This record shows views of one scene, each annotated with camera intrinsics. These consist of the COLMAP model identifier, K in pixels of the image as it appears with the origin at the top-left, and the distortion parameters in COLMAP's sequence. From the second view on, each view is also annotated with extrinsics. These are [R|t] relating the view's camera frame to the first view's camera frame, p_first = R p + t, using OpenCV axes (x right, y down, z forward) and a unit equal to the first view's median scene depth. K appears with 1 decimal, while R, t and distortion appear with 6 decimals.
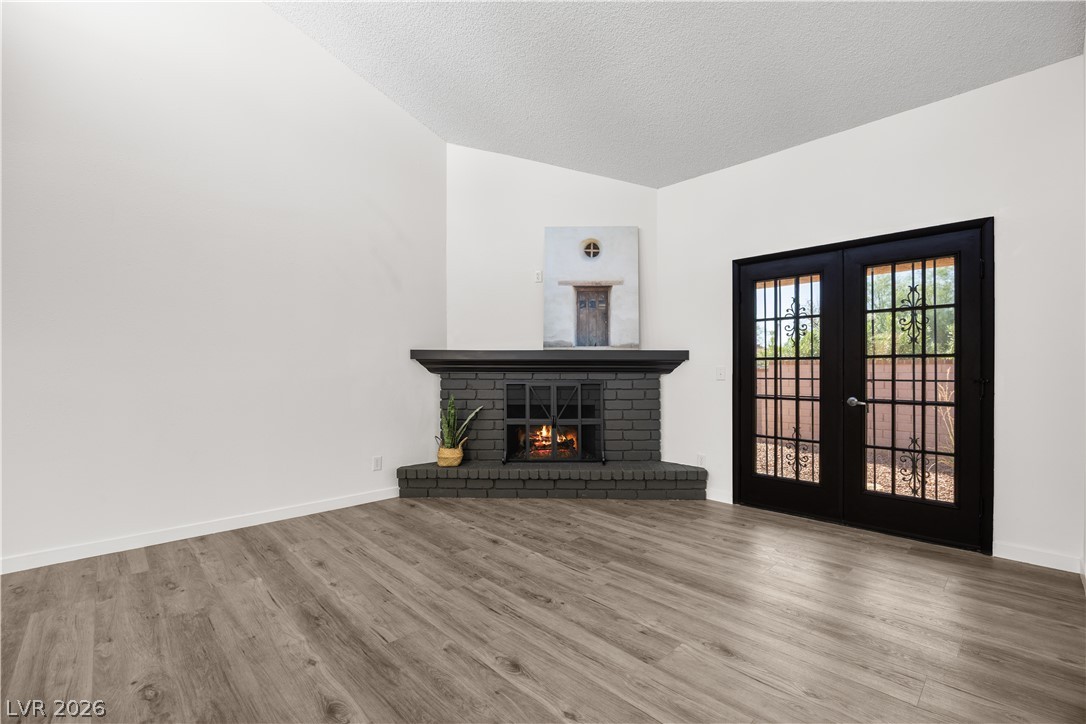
lens RADIAL K [[471.5, 0, 544.8], [0, 471.5, 365.3], [0, 0, 1]] dist [-0.014833, 0.000209]
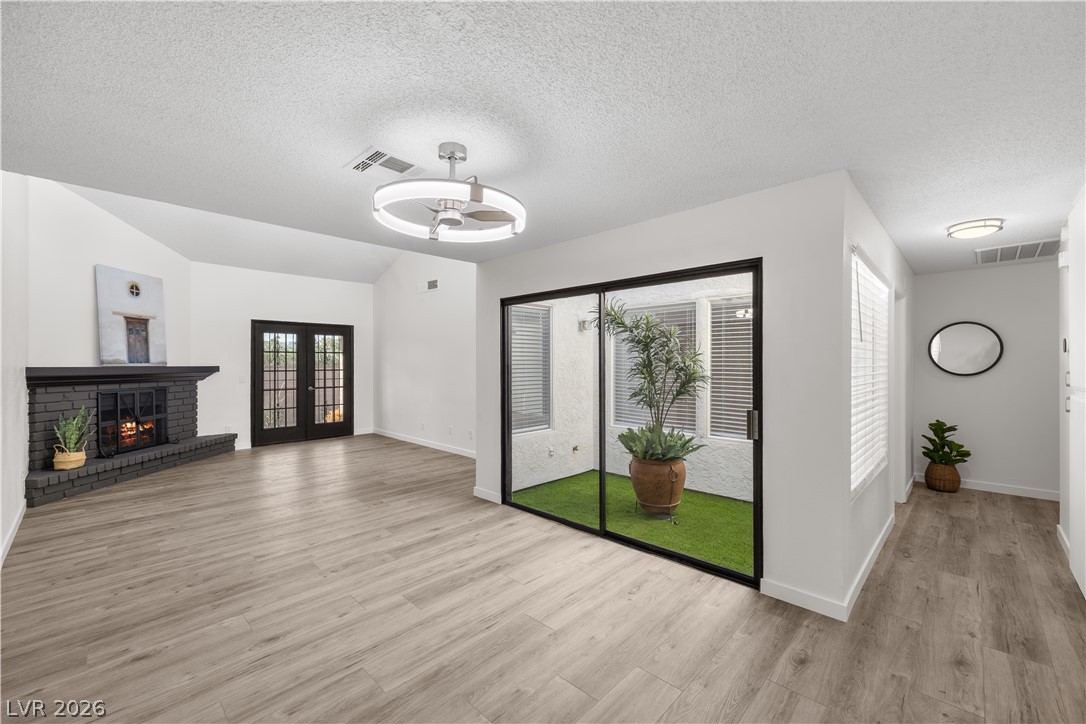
lens RADIAL K [[443.5, 0, 555.5], [0, 443.5, 363.5], [0, 0, 1]] dist [0.001817, 0.000070]
pose [[-0.049678, -0.002444, 0.998762, -1.524779], [-0.006280, 0.999978, 0.002135, -0.058736], [-0.998746, -0.006166, -0.049693, -0.139267]]
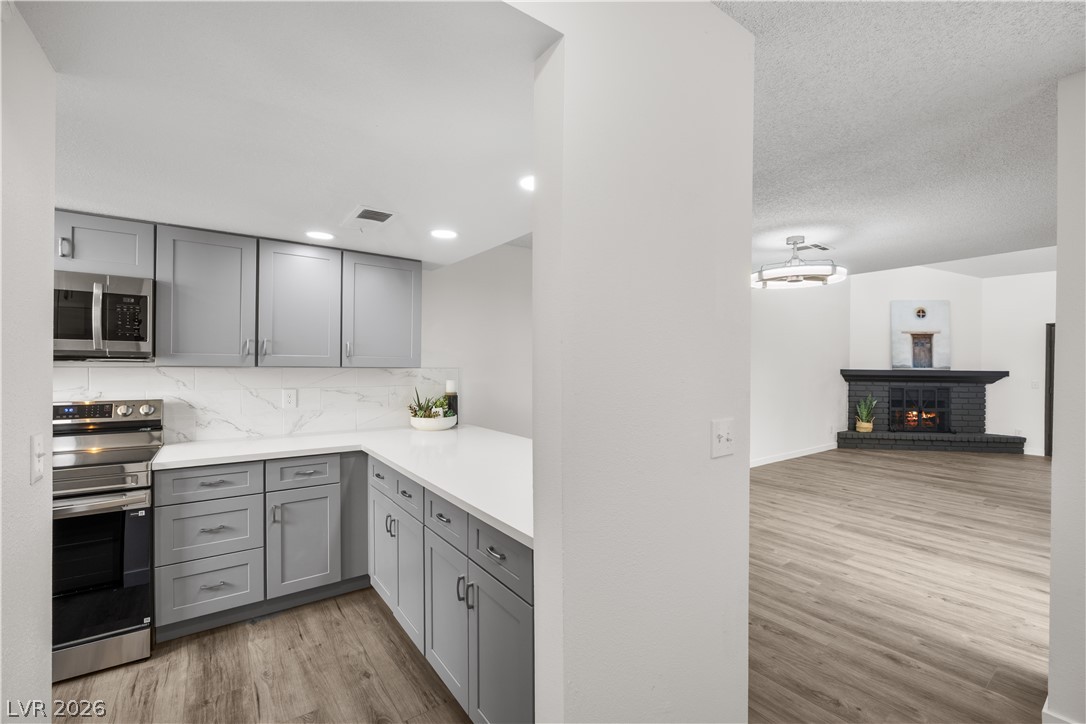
lens RADIAL K [[457.9, 0, 547.3], [0, 457.9, 369.5], [0, 0, 1]] dist [-0.011369, 0.000096]
pose [[0.989768, 0.007288, -0.142497, -1.344722], [-0.005418, 0.999894, 0.013503, -0.057974], [0.142581, -0.012593, 0.989703, -1.075643]]
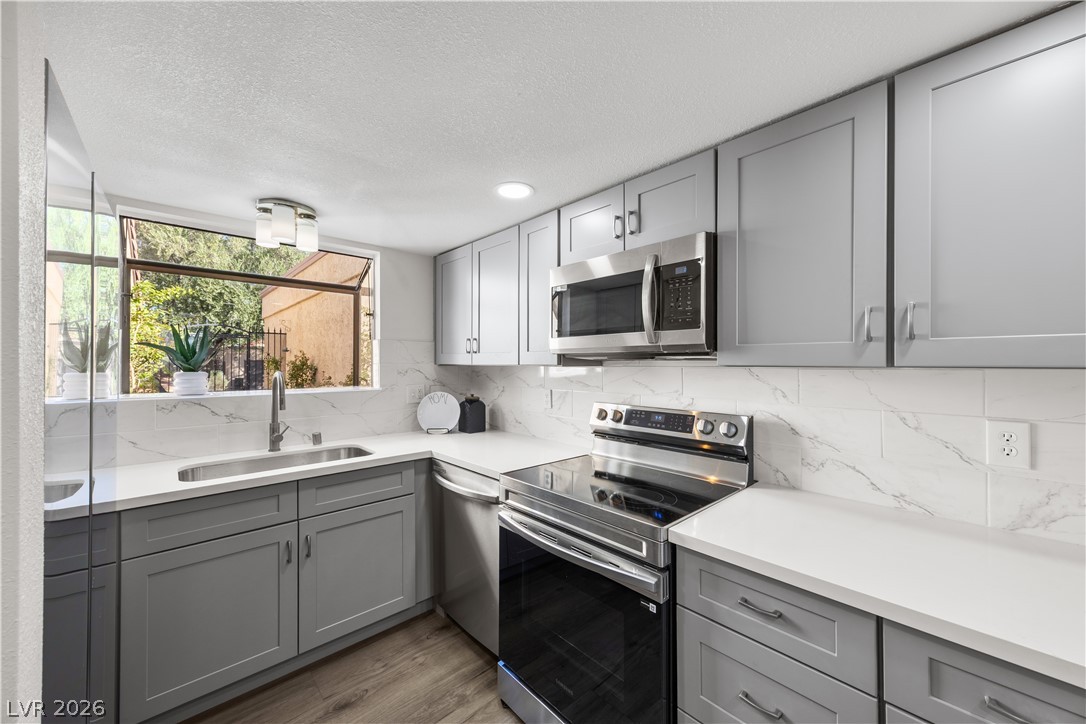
lens RADIAL K [[410.1, 0, 552.0], [0, 410.1, 362.8], [0, 0, 1]] dist [-0.002008, -0.000060]
pose [[-0.012342, -0.002083, -0.999922, -1.604700], [0.008555, 0.999961, -0.002188, -0.054649], [0.999887, -0.008582, -0.012324, -0.673447]]
